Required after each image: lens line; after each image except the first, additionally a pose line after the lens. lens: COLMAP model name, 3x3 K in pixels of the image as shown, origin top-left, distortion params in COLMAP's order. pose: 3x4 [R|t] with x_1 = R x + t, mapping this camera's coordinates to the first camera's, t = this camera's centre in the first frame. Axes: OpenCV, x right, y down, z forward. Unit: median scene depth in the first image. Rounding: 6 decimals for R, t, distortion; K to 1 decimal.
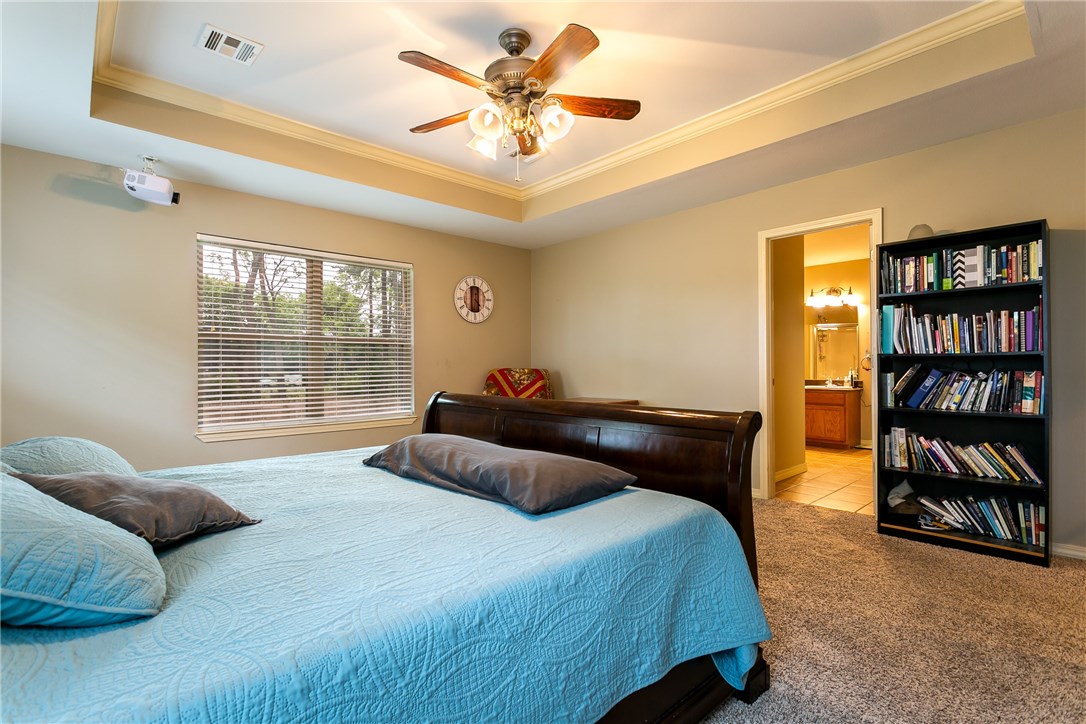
lens RADIAL K [[515.3, 0, 538.9], [0, 515.3, 363.4], [0, 0, 1]] dist [0.001337, 0.000505]
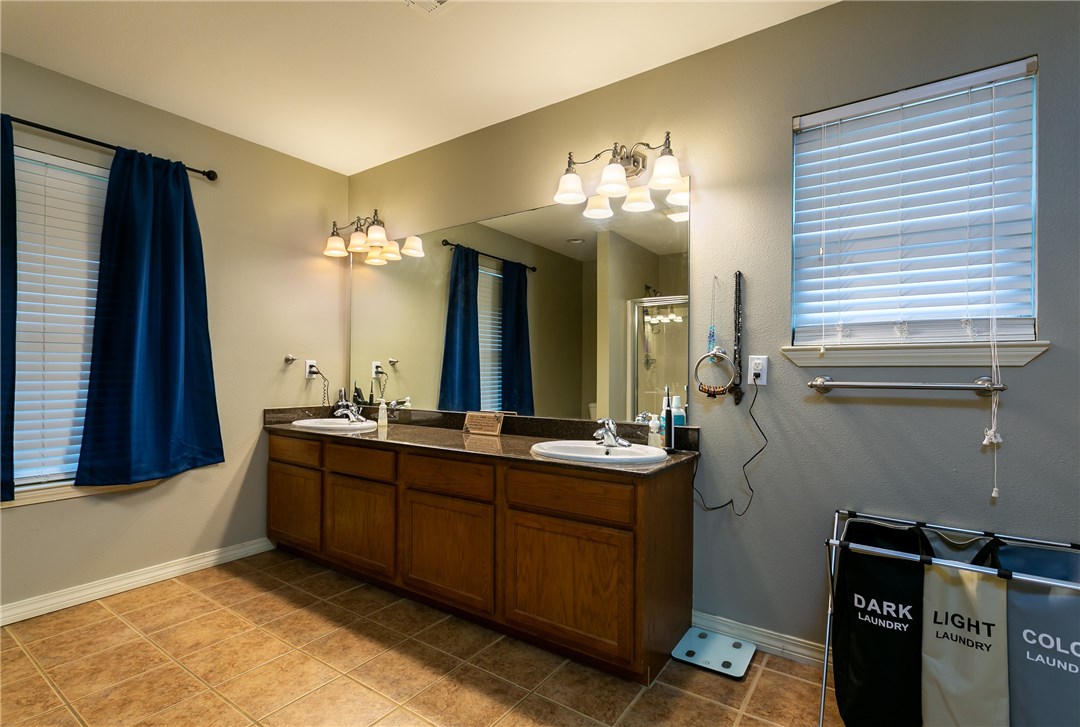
lens RADIAL K [[512.4, 0, 543.7], [0, 512.4, 368.5], [0, 0, 1]] dist [0.001337, 0.000505]
pose [[0.978097, 0.008898, 0.207960, 0.465366], [-0.006653, 0.999912, -0.011491, 0.001779], [-0.208044, 0.009855, 0.978070, 0.709026]]
